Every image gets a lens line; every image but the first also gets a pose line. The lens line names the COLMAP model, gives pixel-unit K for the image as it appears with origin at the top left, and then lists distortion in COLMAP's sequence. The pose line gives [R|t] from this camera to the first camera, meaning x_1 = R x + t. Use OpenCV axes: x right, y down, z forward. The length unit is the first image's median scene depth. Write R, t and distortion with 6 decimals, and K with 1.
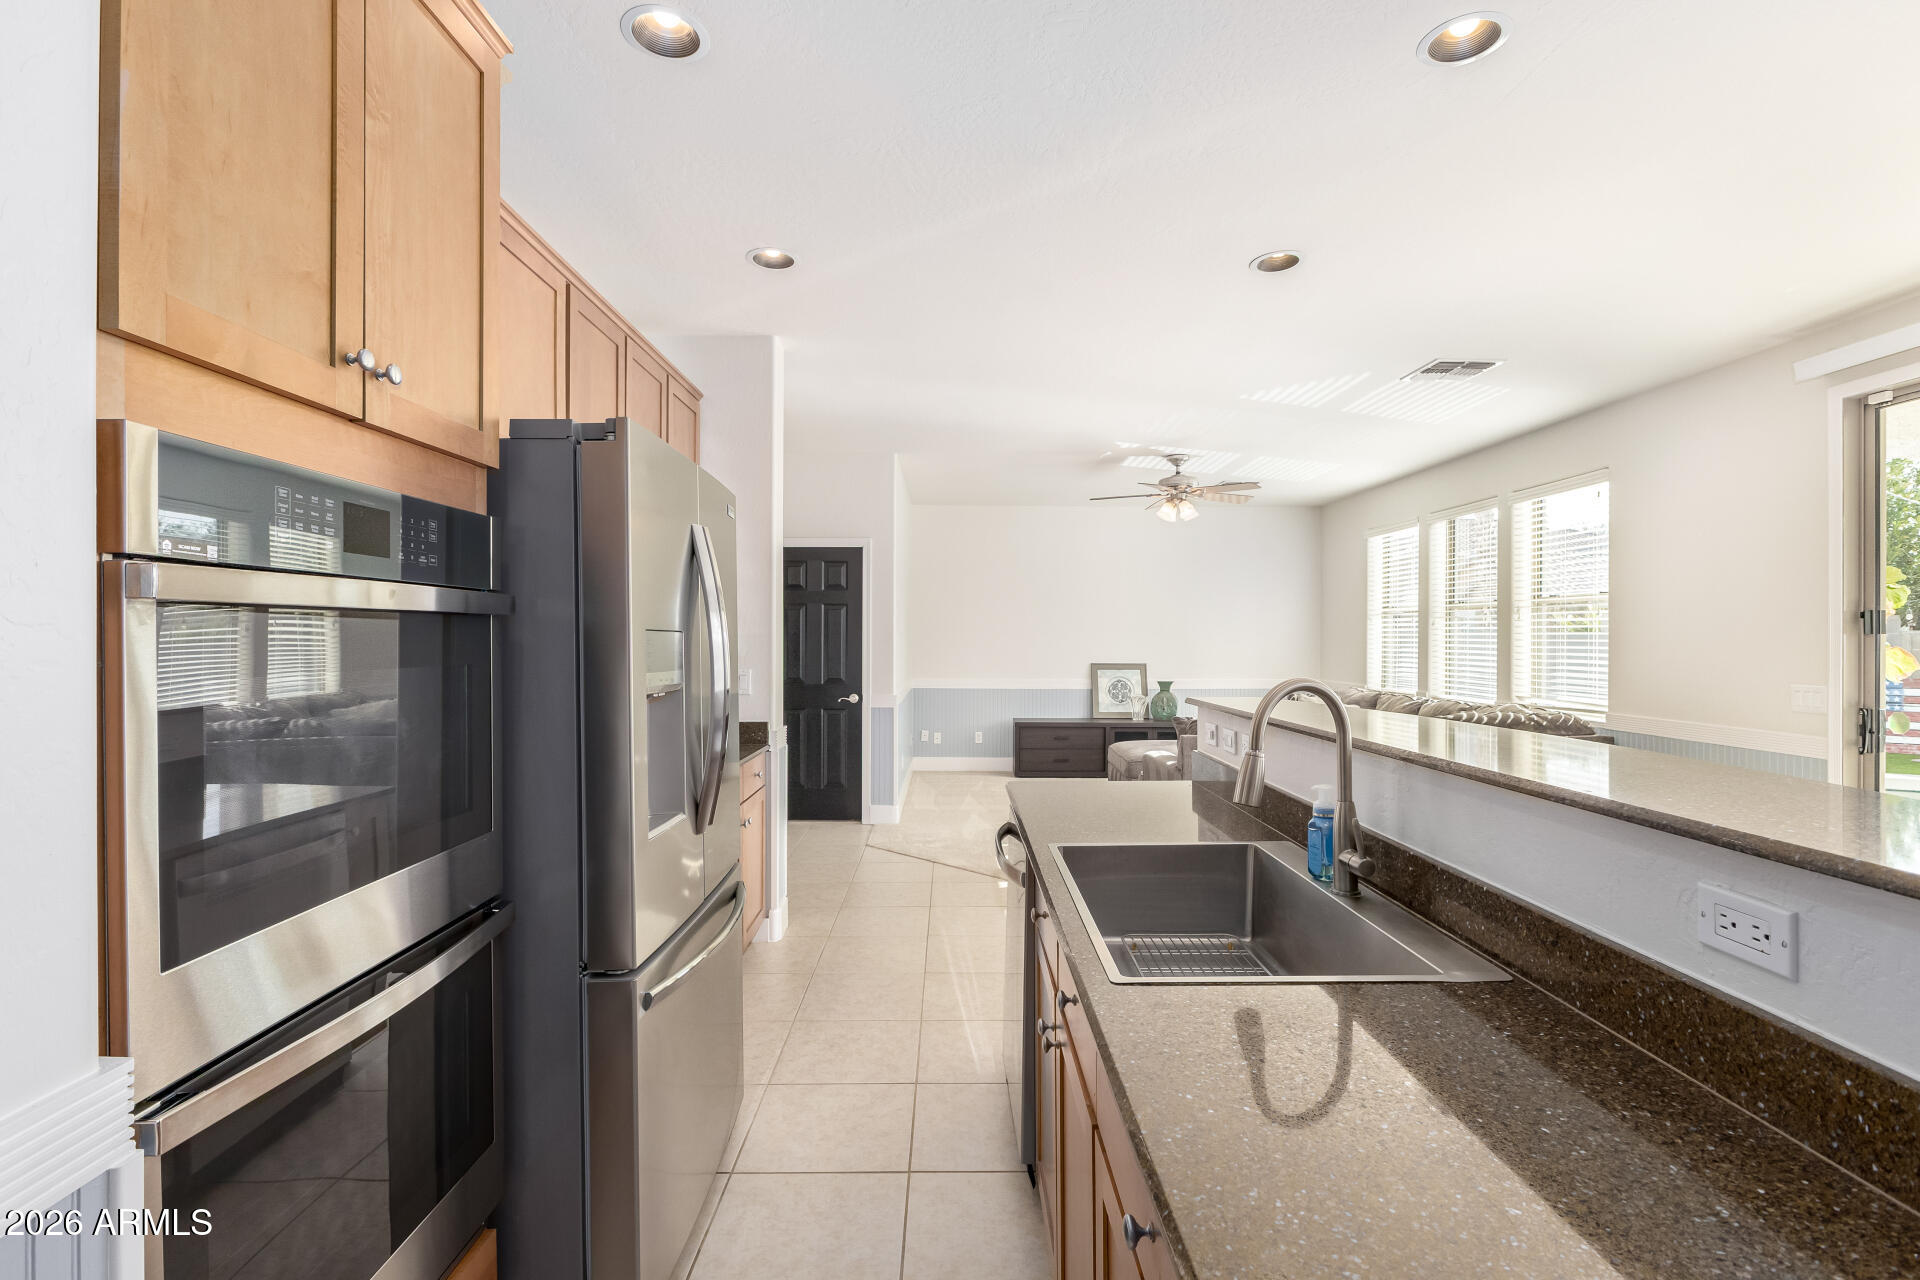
lens RADIAL K [[891.6, 0, 966.5], [0, 891.6, 640.2], [0, 0, 1]] dist [-0.003237, 0.000089]
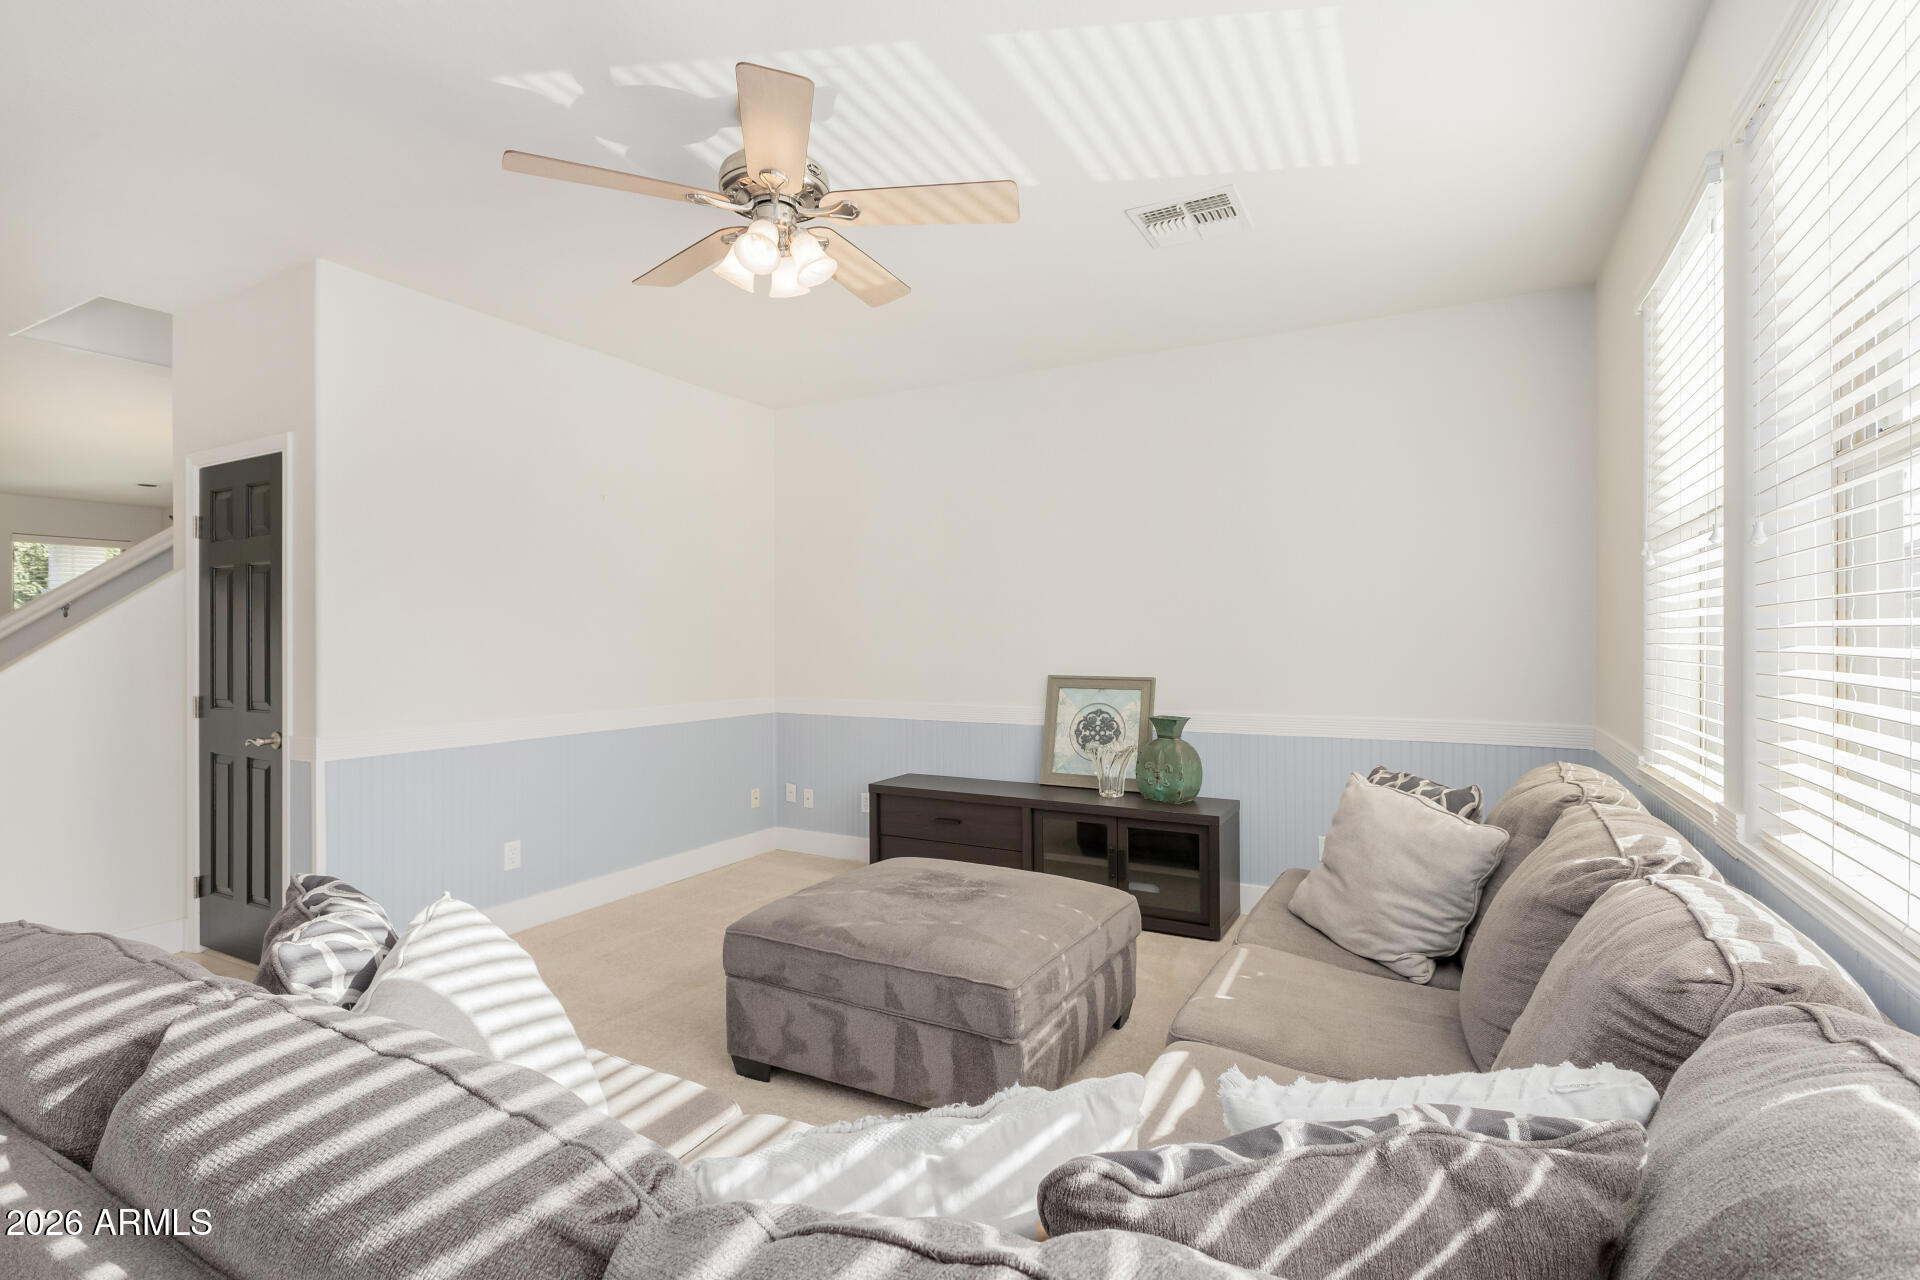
lens RADIAL K [[891.6, 0, 965.7], [0, 891.6, 632.1], [0, 0, 1]] dist [-0.003237, 0.000089]
pose [[0.887866, -0.008517, -0.460023, 0.338869], [0.005545, 0.999954, -0.007811, 0.004723], [0.460068, 0.004384, 0.887873, 0.529774]]
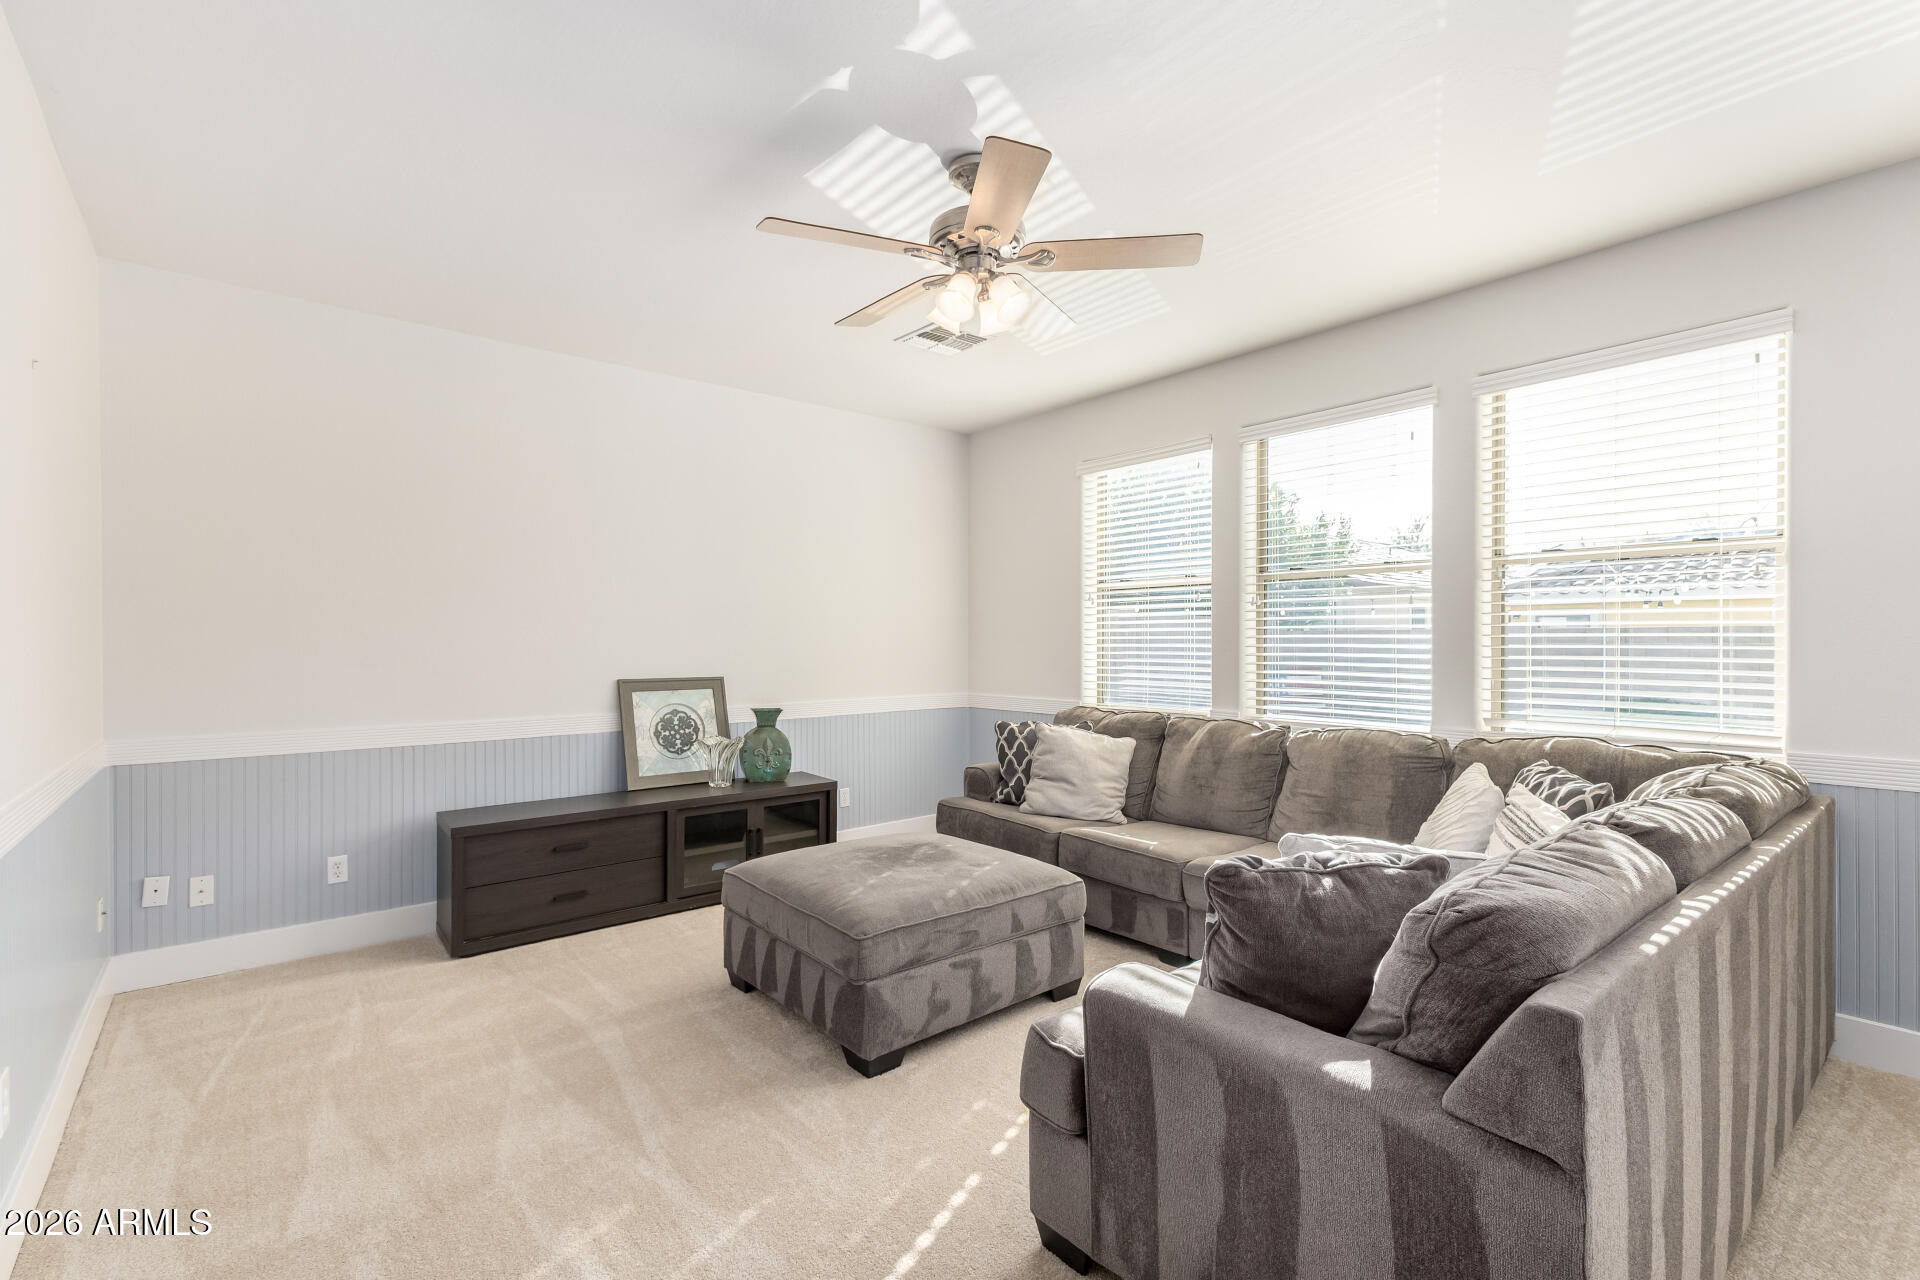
lens RADIAL K [[835.9, 0, 950.4], [0, 835.9, 644.4], [0, 0, 1]] dist [0.014073, -0.002488]
pose [[0.781003, -0.010076, 0.624447, -0.007297], [0.006833, 0.999948, 0.007588, 0.003835], [-0.624490, -0.001659, 0.781031, 0.525808]]
